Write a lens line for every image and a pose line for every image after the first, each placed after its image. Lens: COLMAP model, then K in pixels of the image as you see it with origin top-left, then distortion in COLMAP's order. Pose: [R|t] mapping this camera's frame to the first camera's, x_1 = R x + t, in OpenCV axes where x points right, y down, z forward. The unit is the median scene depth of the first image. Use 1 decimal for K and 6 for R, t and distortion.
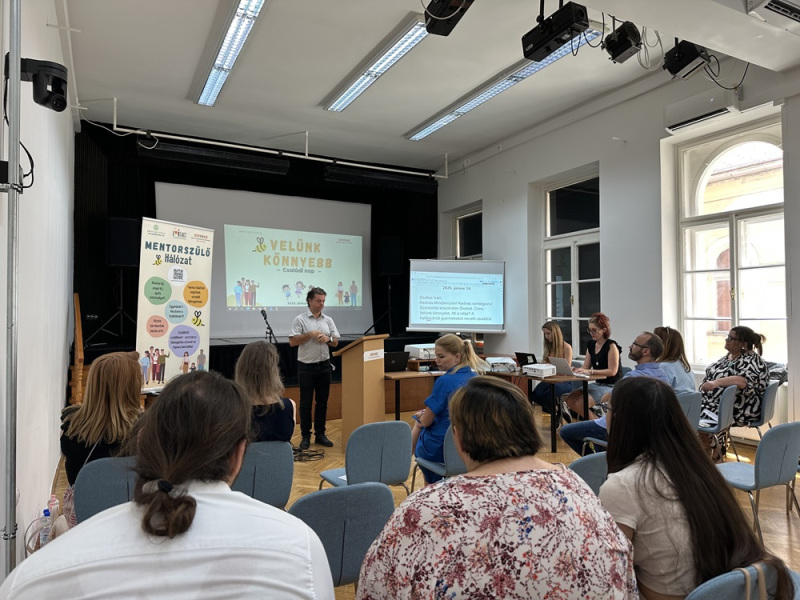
lens RADIAL K [[560.1, 0, 415.7], [0, 560.1, 303.6], [0, 0, 1]] dist [0.036466, -0.043294]
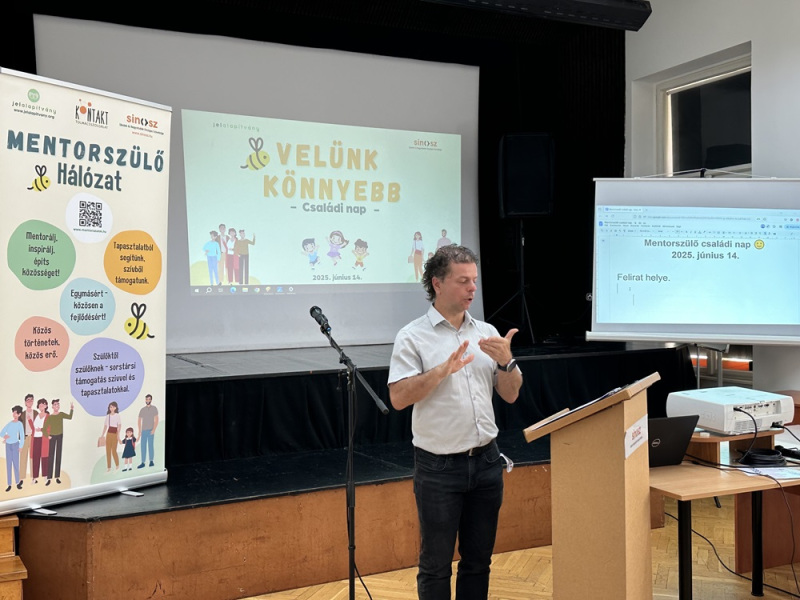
lens RADIAL K [[900.6, 0, 397.6], [0, 900.6, 298.9], [0, 0, 1]] dist [0.072052, 0.000000]
pose [[0.997822, -0.003257, -0.065887, -0.149199], [0.005540, 0.999389, 0.034504, -0.011760], [0.065734, -0.034794, 0.997230, 0.338933]]
